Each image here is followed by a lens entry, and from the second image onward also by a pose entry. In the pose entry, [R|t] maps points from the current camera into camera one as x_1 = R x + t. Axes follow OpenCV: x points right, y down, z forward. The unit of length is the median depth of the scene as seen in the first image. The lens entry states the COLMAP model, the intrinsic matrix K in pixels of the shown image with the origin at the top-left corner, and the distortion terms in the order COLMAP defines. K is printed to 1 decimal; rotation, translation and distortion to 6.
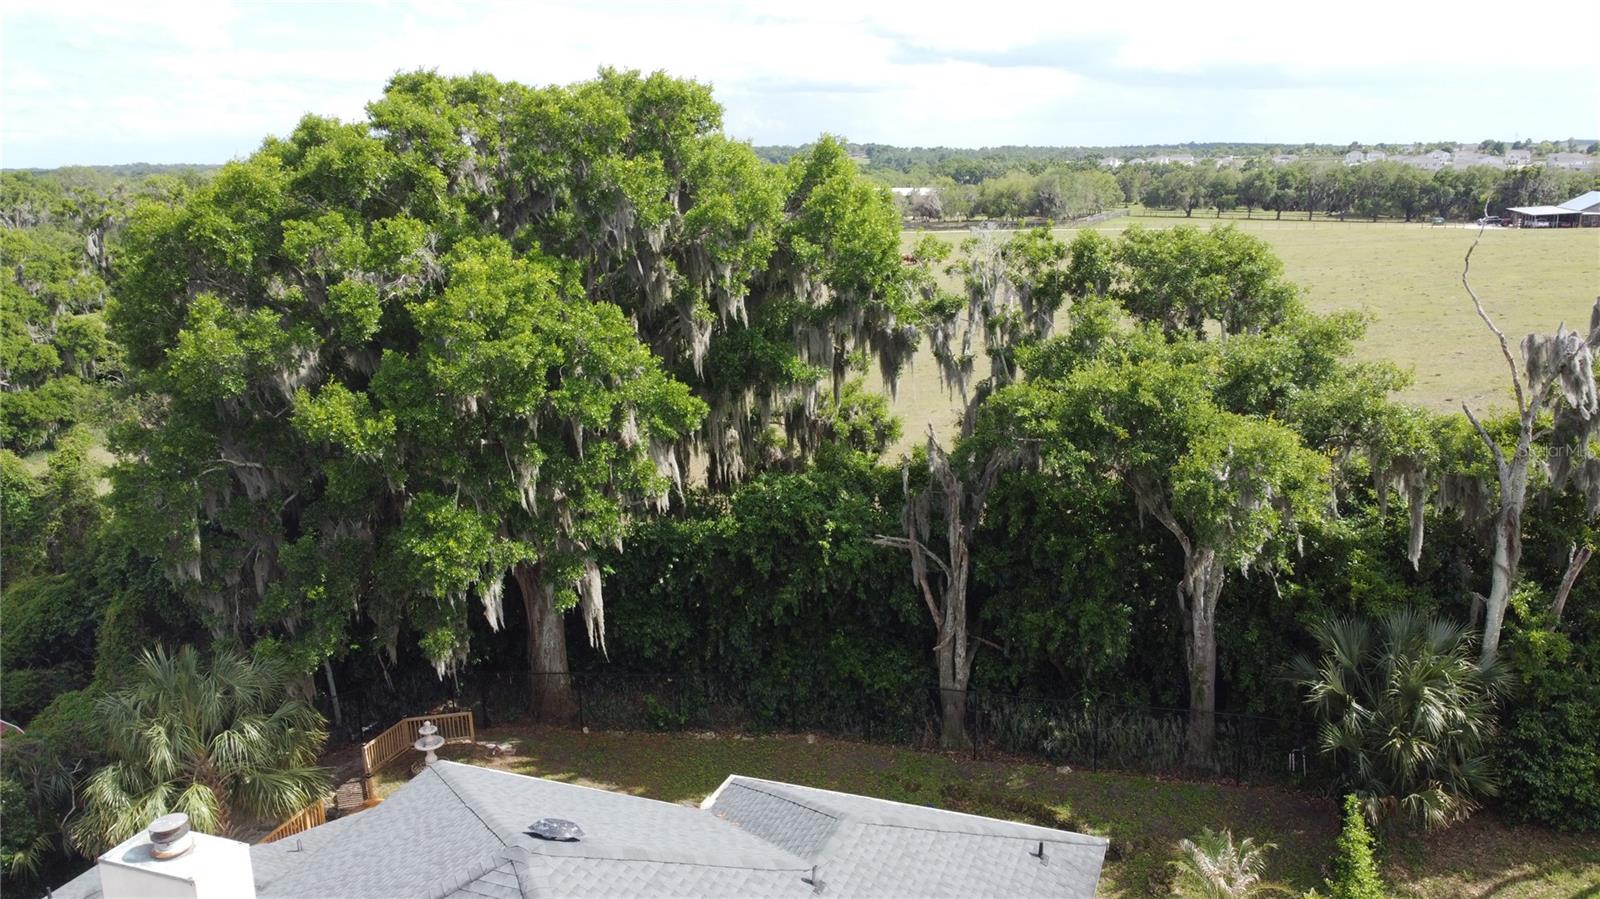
lens RADIAL K [[1210.6, 0, 800.0], [0, 1210.6, 449.5], [0, 0, 1]] dist [0.006351, -0.006754]
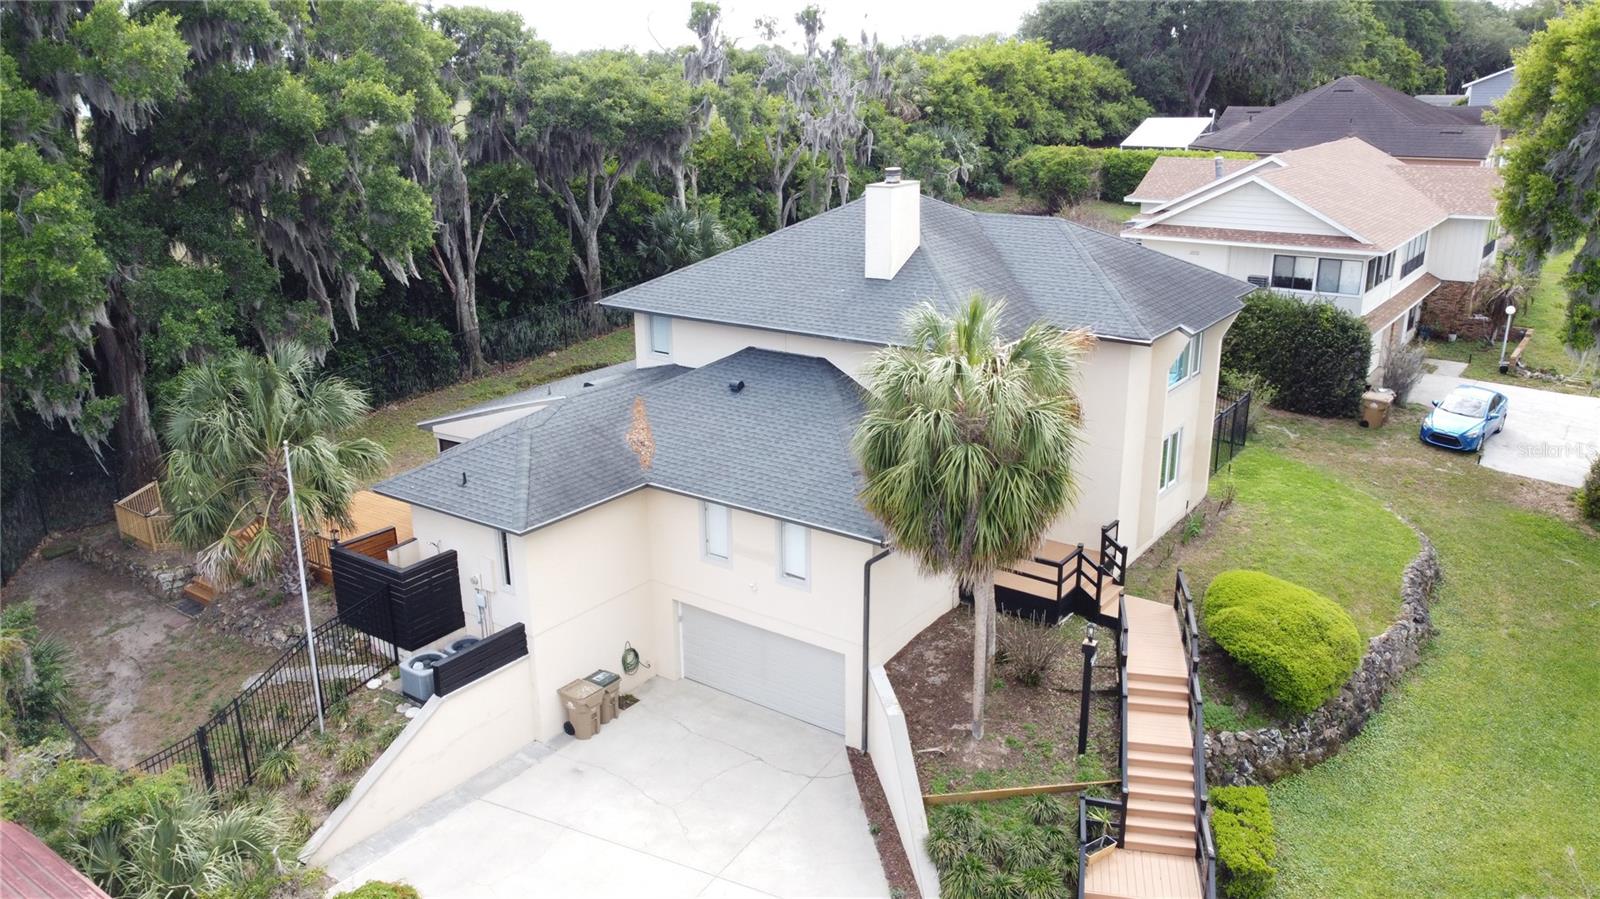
lens RADIAL K [[1210.6, 0, 800.0], [0, 1210.6, 449.5], [0, 0, 1]] dist [0.006351, -0.006754]
pose [[0.262731, -0.276277, 0.924469, -1.124521], [0.233704, 0.947821, 0.216837, 0.110222], [-0.936138, 0.159083, 0.313589, 0.215670]]
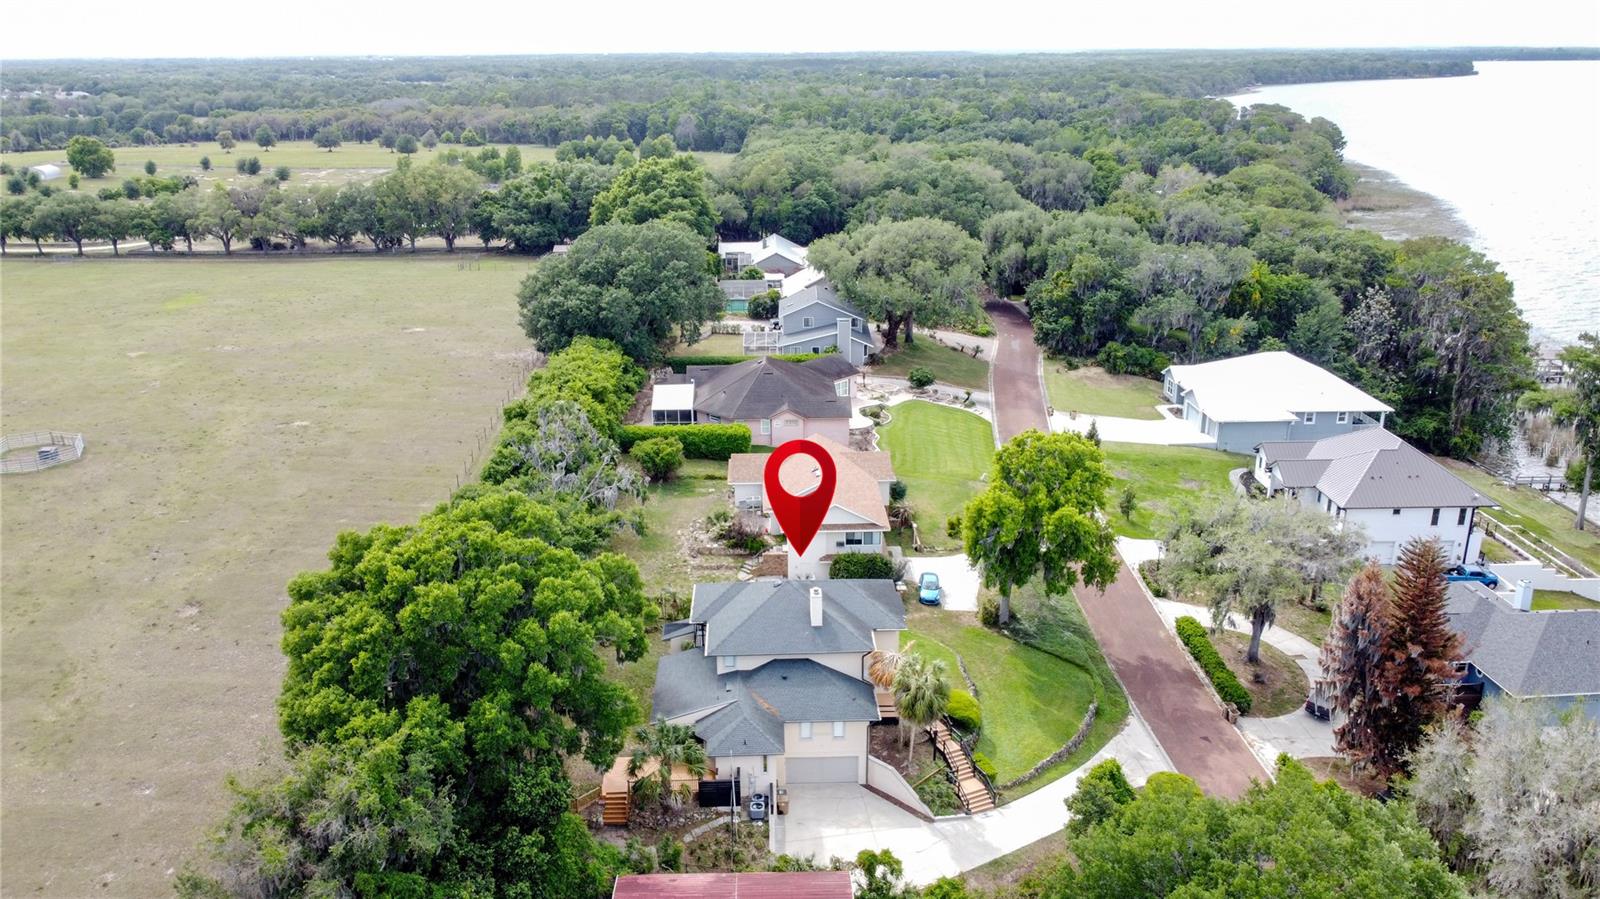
lens RADIAL K [[1210.6, 0, 800.0], [0, 1210.6, 449.5], [0, 0, 1]] dist [0.006351, -0.006754]
pose [[-0.391193, -0.273396, 0.878762, -2.414505], [0.227473, 0.896504, 0.380179, -1.147921], [-0.891753, 0.348618, -0.288516, 1.081240]]
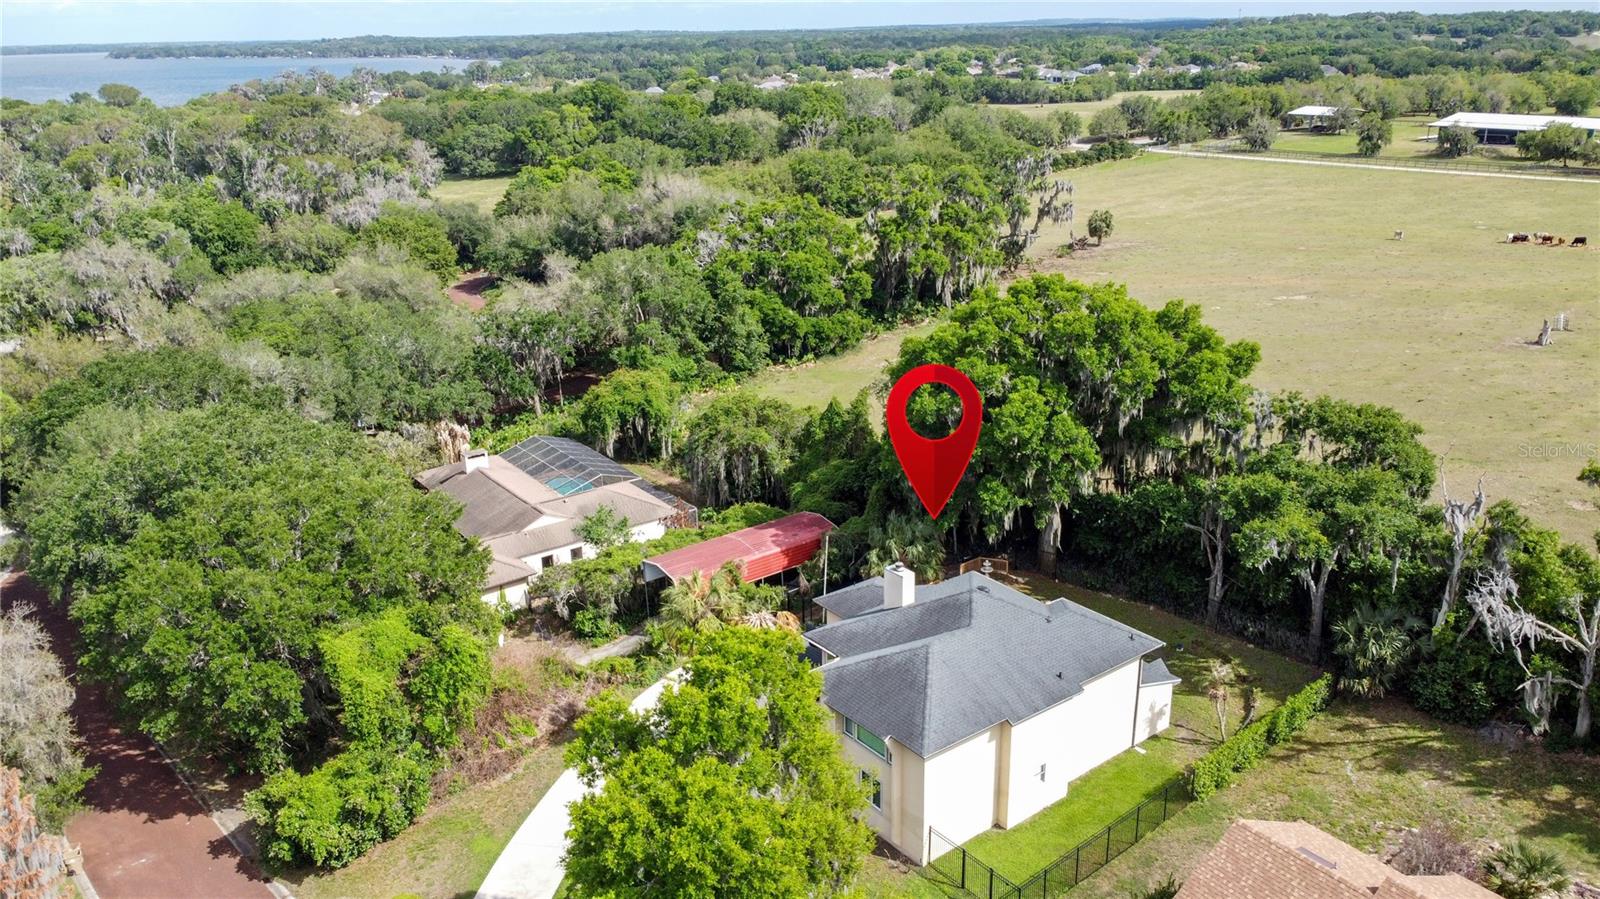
lens RADIAL K [[1212.6, 0, 800.0], [0, 1212.6, 449.5], [0, 0, 1]] dist [0.004091, -0.006144]
pose [[0.844612, 0.174729, -0.506063, 0.547496], [-0.118891, 0.982856, 0.140924, -0.279130], [0.522010, -0.058860, 0.850906, -1.195581]]
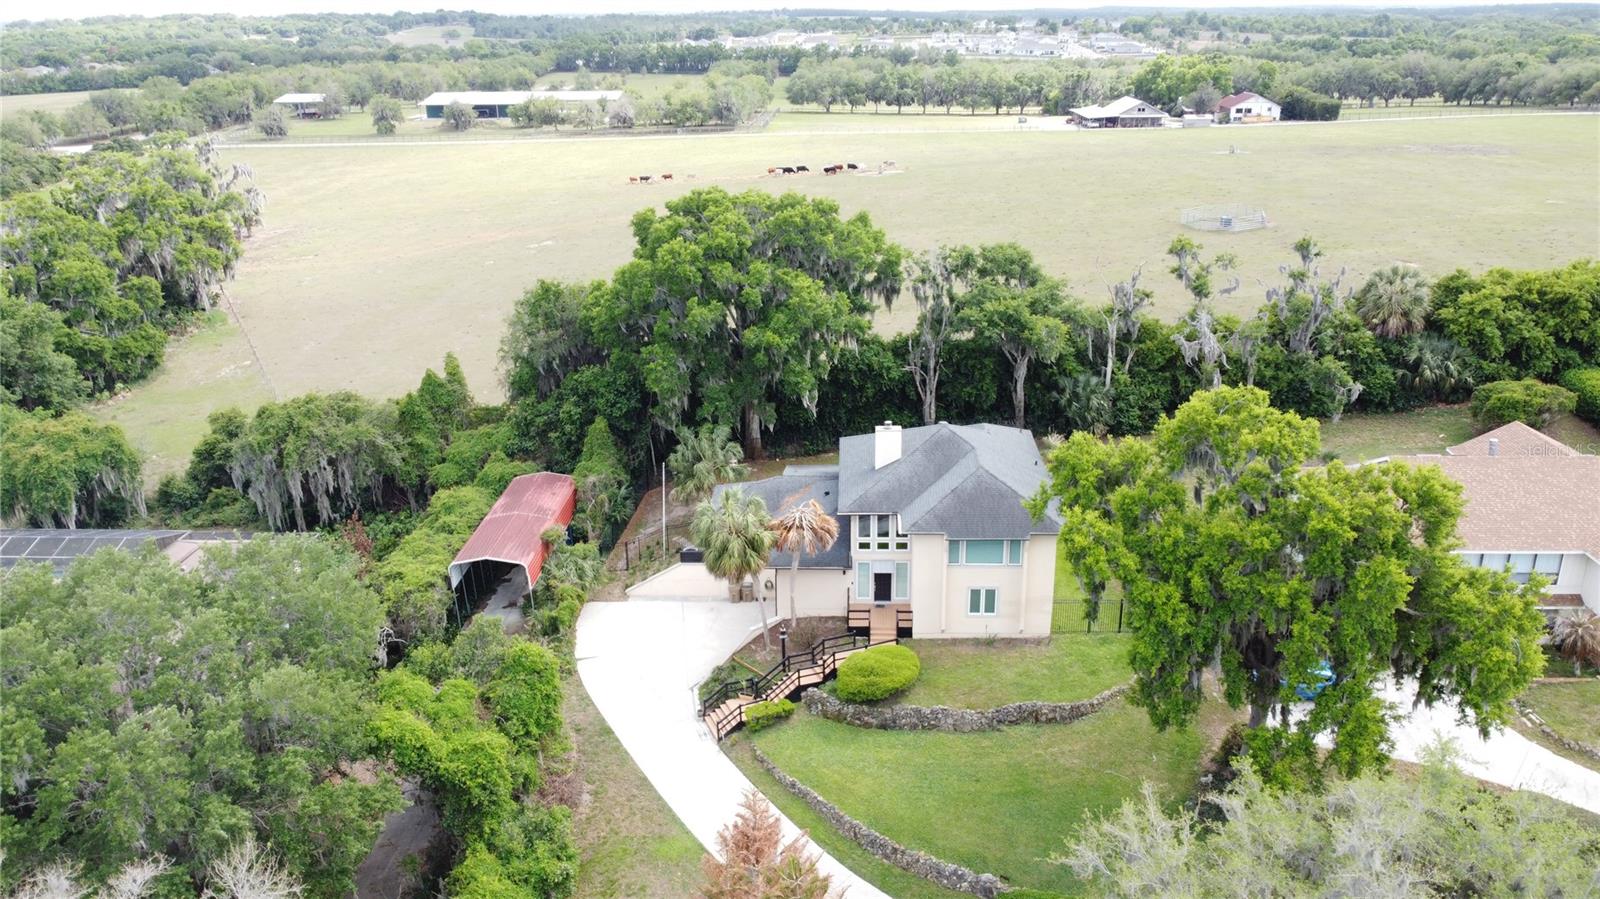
lens RADIAL K [[1212.6, 0, 800.0], [0, 1212.6, 449.5], [0, 0, 1]] dist [0.004091, -0.006144]
pose [[0.949181, -0.103702, 0.297154, -0.945812], [0.071715, 0.990584, 0.116621, -0.074773], [-0.306450, -0.089384, 0.947681, -1.451332]]
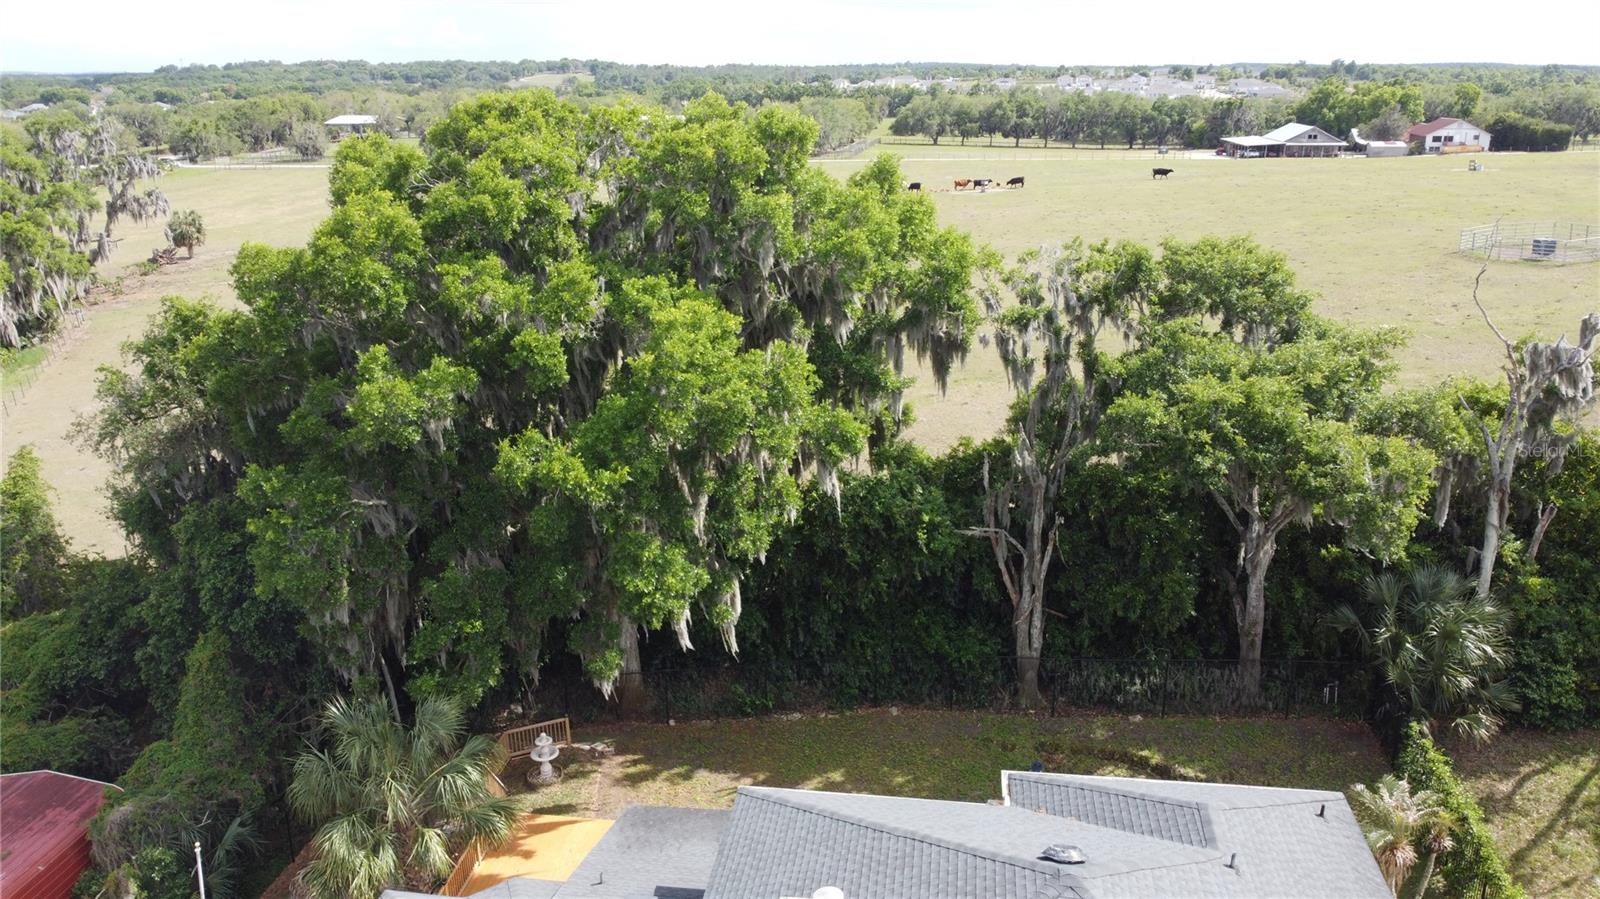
lens RADIAL K [[1210.6, 0, 800.0], [0, 1210.6, 449.5], [0, 0, 1]] dist [0.006351, -0.006754]
pose [[0.975429, -0.057353, 0.212718, -0.309422], [0.043539, 0.996661, 0.069070, -0.080642], [-0.215969, -0.058112, 0.974669, -0.040226]]
